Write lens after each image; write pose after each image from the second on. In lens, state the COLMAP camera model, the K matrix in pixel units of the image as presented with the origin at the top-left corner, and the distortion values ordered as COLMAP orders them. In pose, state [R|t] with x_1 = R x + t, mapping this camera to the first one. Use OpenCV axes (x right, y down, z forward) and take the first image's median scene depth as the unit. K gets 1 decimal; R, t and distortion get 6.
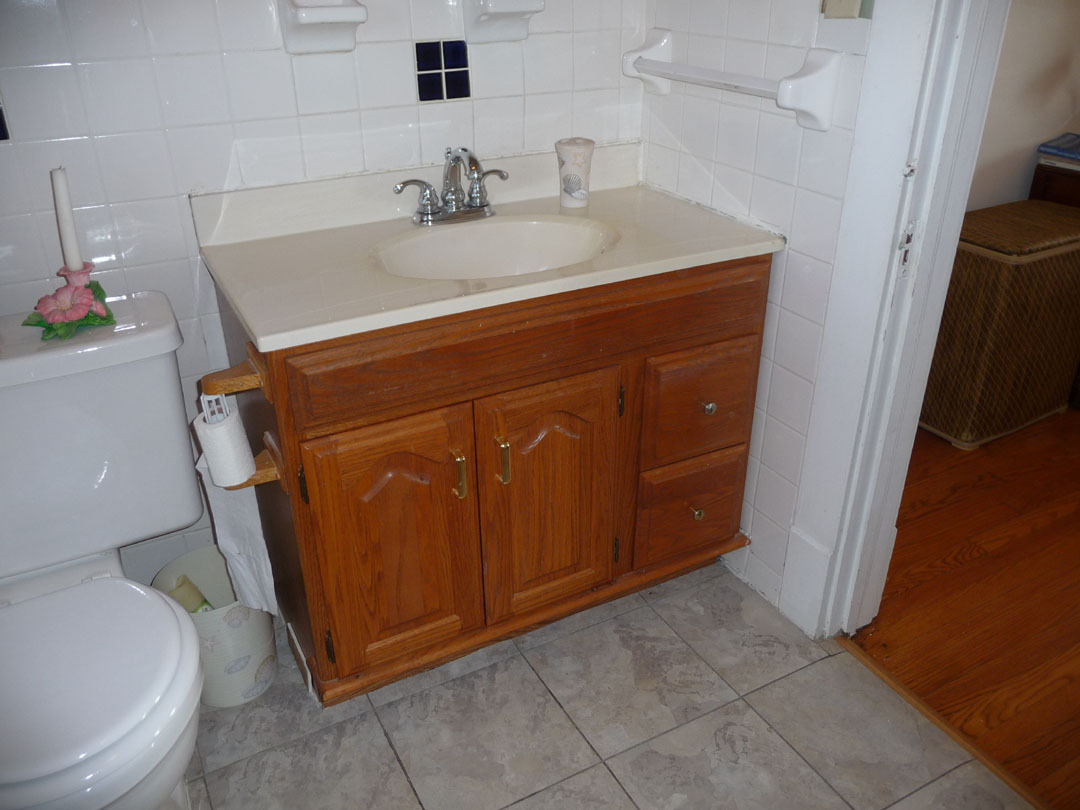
lens RADIAL K [[881.9, 0, 538.8], [0, 881.9, 404.7], [0, 0, 1]] dist [-0.039278, 0.041039]
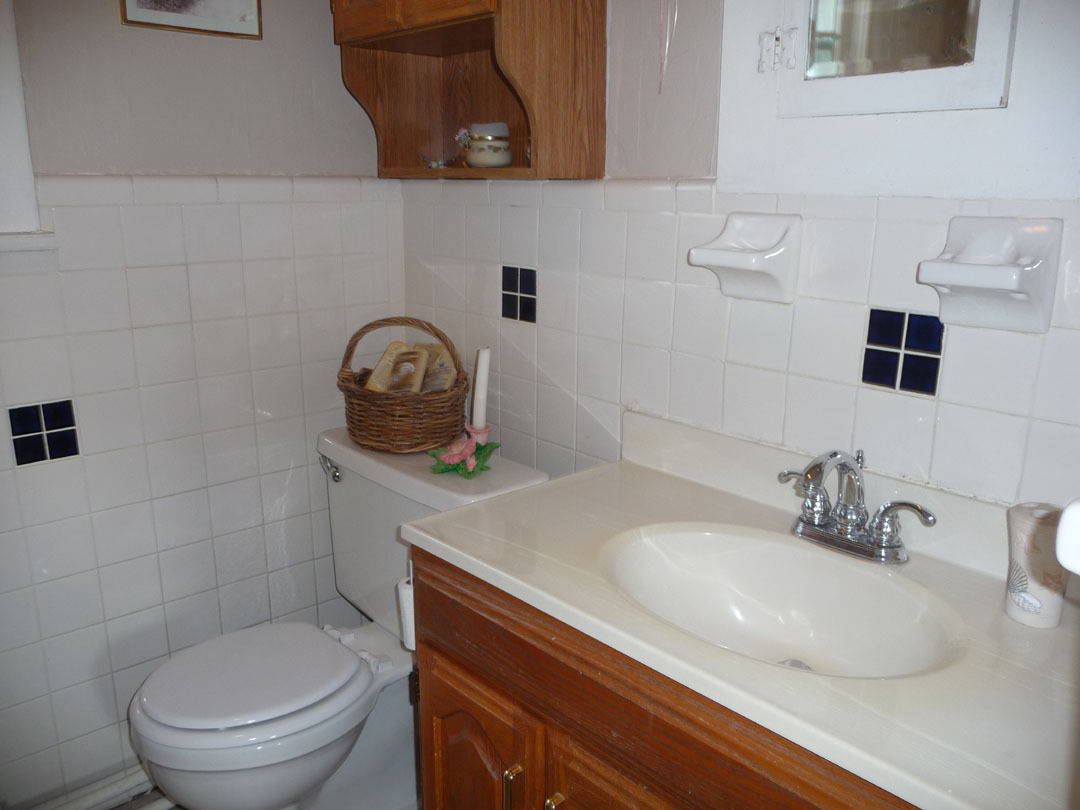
lens RADIAL K [[881.9, 0, 539.2], [0, 881.9, 407.8], [0, 0, 1]] dist [-0.039278, 0.041039]
pose [[0.250967, 0.250375, -0.935055, 0.505067], [-0.462314, 0.879683, 0.111463, -0.292358], [0.850459, 0.404315, 0.336523, 0.546944]]
